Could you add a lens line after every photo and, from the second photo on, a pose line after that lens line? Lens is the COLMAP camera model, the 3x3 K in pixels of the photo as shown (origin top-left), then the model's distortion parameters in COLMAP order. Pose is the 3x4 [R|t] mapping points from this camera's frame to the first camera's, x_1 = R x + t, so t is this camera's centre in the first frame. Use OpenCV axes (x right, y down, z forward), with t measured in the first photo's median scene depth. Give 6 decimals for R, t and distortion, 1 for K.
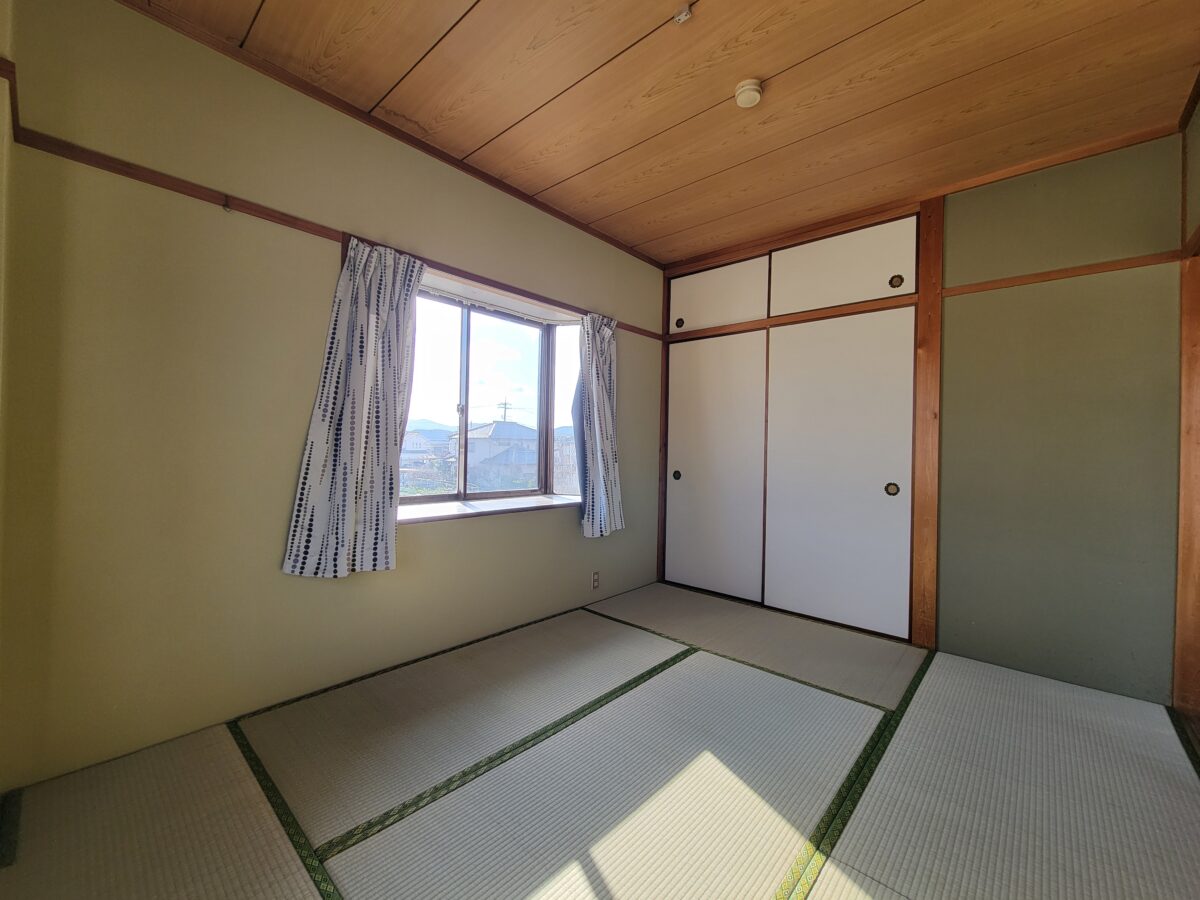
lens RADIAL K [[488.9, 0, 601.0], [0, 488.9, 444.9], [0, 0, 1]] dist [-0.000238, -0.000548]
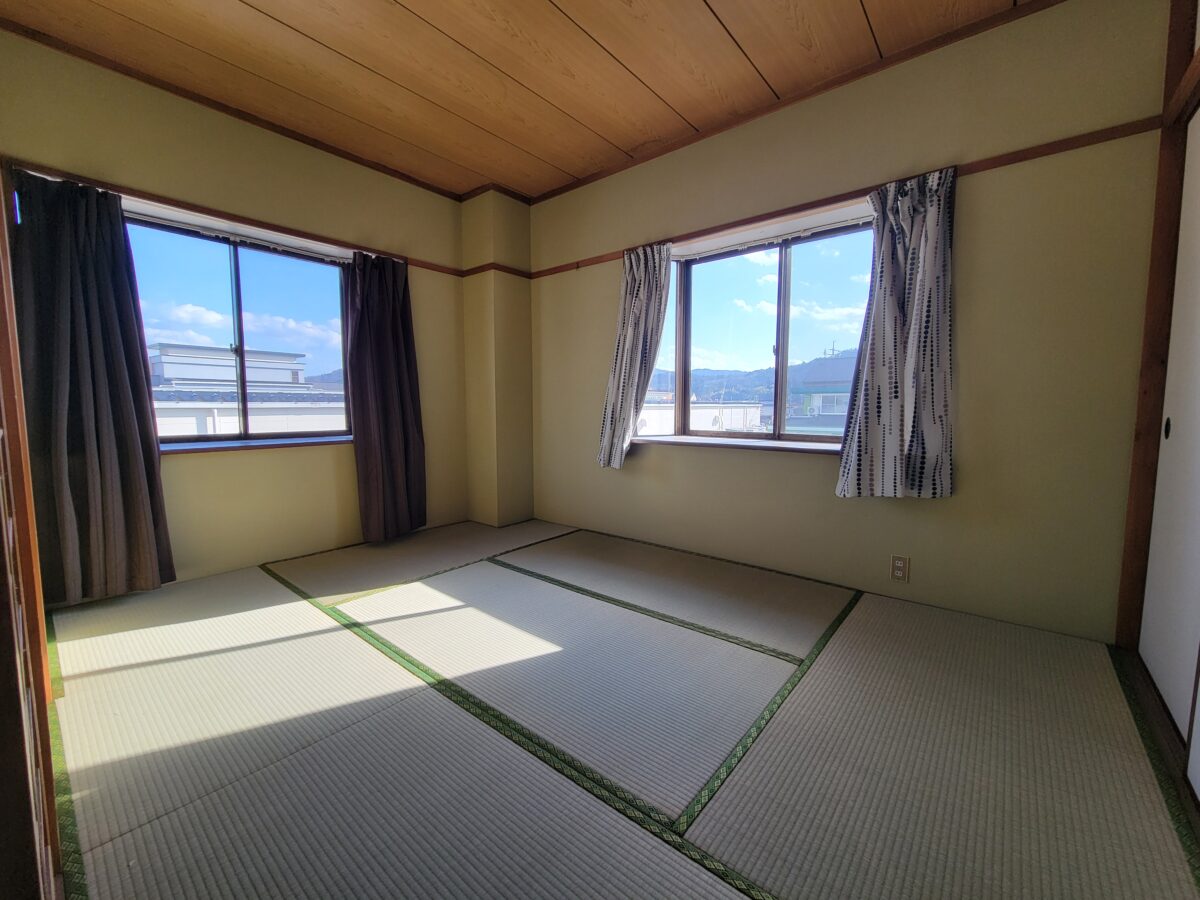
lens RADIAL K [[488.9, 0, 592.9], [0, 488.9, 446.6], [0, 0, 1]] dist [-0.000238, -0.000548]
pose [[0.025096, 0.057321, -0.998040, 0.752691], [0.002073, 0.998350, 0.057391, 0.069476], [0.999683, -0.003509, 0.024936, 0.616572]]
